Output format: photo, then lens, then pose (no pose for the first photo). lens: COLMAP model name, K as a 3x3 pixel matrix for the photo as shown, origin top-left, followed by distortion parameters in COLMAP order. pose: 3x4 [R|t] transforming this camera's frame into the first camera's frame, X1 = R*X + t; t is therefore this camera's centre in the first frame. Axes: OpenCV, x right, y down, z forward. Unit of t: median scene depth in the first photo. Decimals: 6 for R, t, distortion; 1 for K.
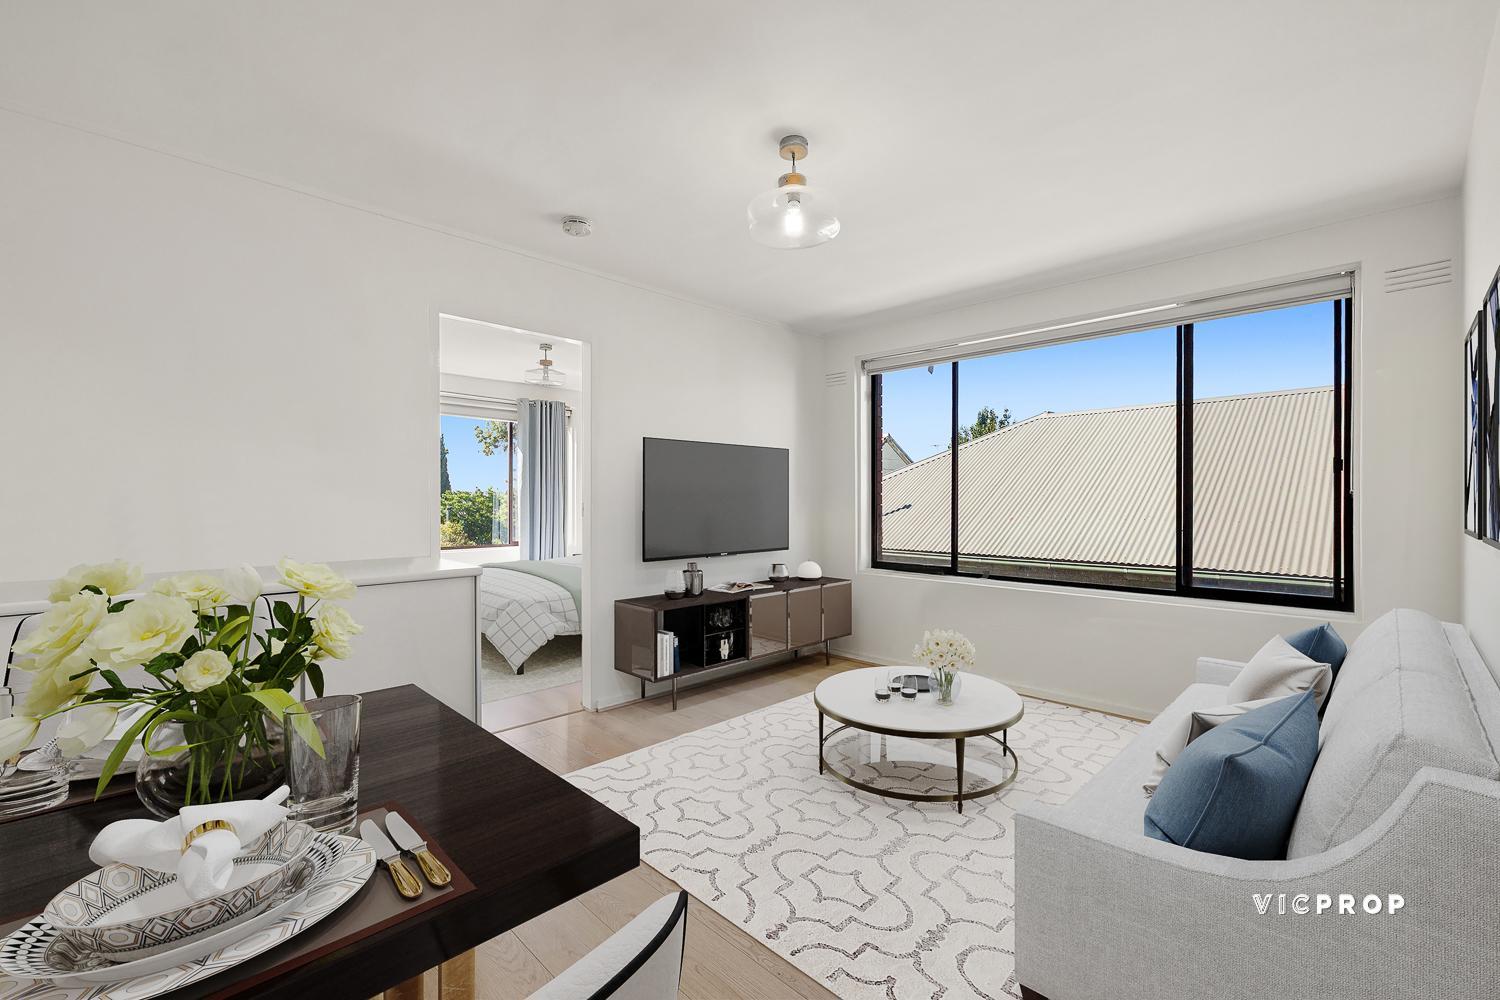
lens RADIAL K [[633.9, 0, 750.1], [0, 633.9, 496.3], [0, 0, 1]] dist [0.002126, 0.000095]
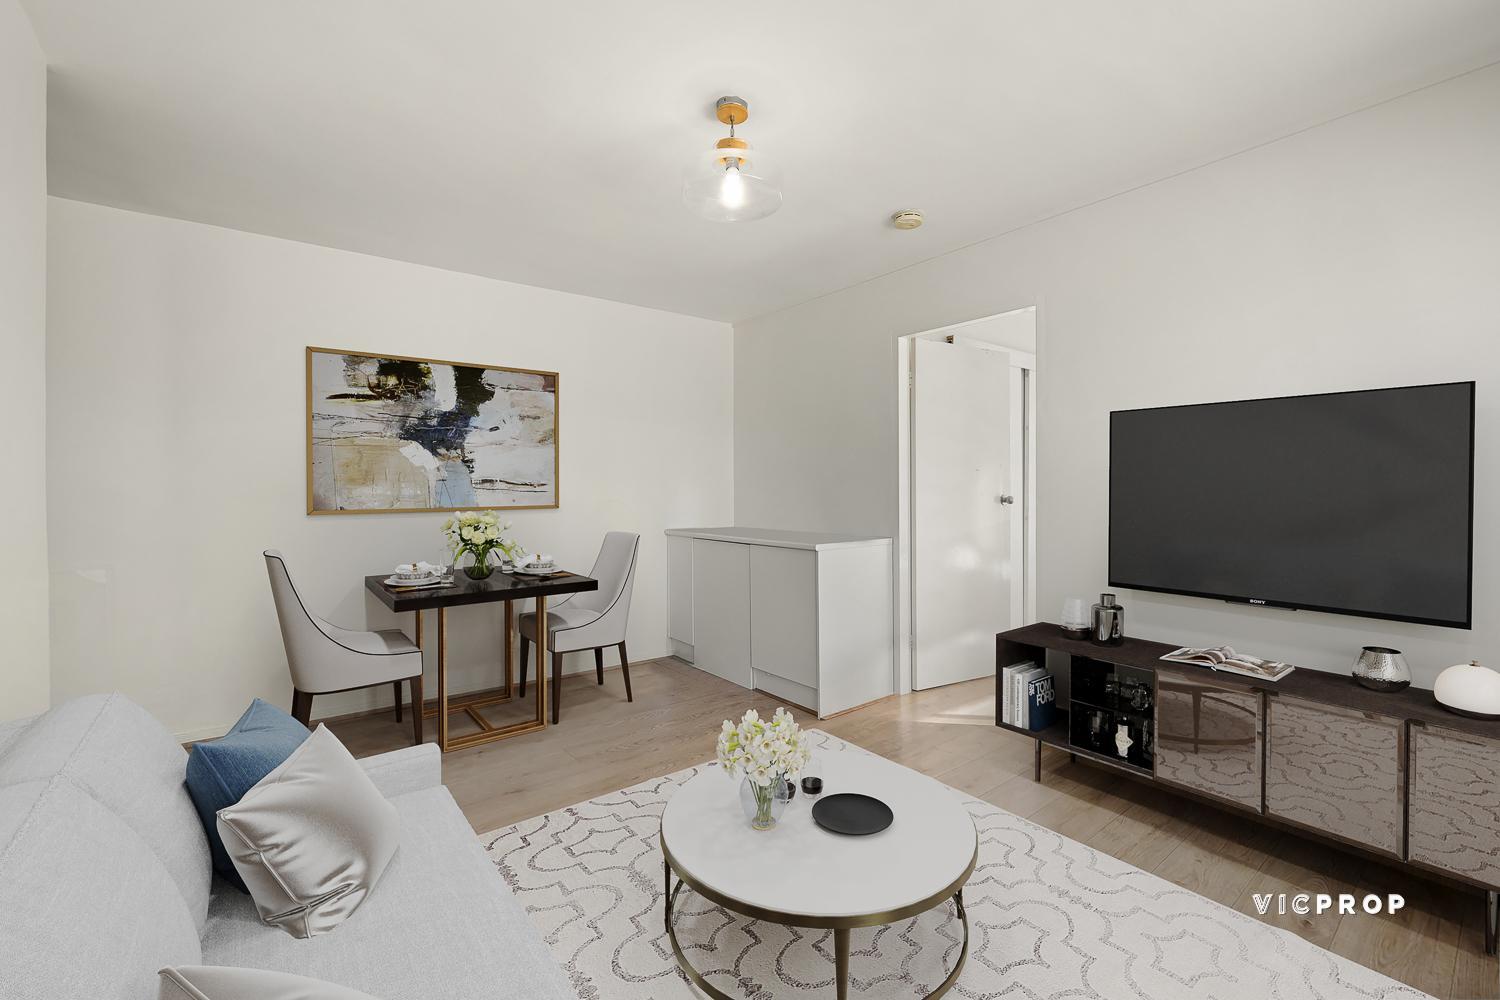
lens RADIAL K [[633.9, 0, 748.3], [0, 633.9, 493.1], [0, 0, 1]] dist [0.002126, 0.000095]
pose [[-0.117110, 0.006220, -0.993099, 0.555990], [-0.003276, 0.999973, 0.006649, -0.004259], [0.993114, 0.004032, -0.117086, 0.631742]]
